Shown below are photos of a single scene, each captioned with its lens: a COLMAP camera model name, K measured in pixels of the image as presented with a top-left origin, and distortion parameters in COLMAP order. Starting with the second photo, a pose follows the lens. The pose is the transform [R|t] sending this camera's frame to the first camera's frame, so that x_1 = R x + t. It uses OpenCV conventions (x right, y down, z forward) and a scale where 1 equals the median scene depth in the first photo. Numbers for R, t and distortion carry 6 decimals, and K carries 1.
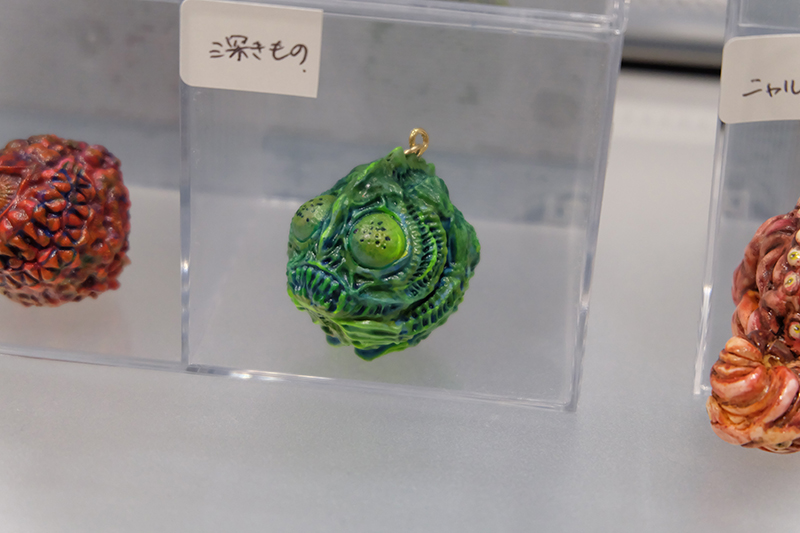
lens RADIAL K [[1772.9, 0, 404.3], [0, 1772.9, 264.1], [0, 0, 1]] dist [-0.025096, 0.000000]
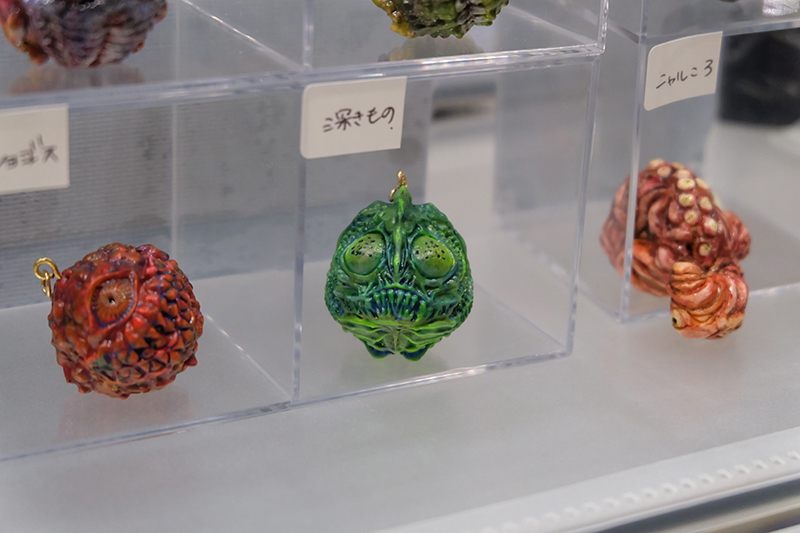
lens RADIAL K [[1772.9, 0, 401.8], [0, 1772.9, 266.8], [0, 0, 1]] dist [-0.025096, 0.000000]
pose [[0.817940, -0.222547, 0.530516, -0.695190], [0.259241, 0.965797, 0.005452, -0.018325], [-0.513584, 0.133072, 0.847657, -0.048620]]
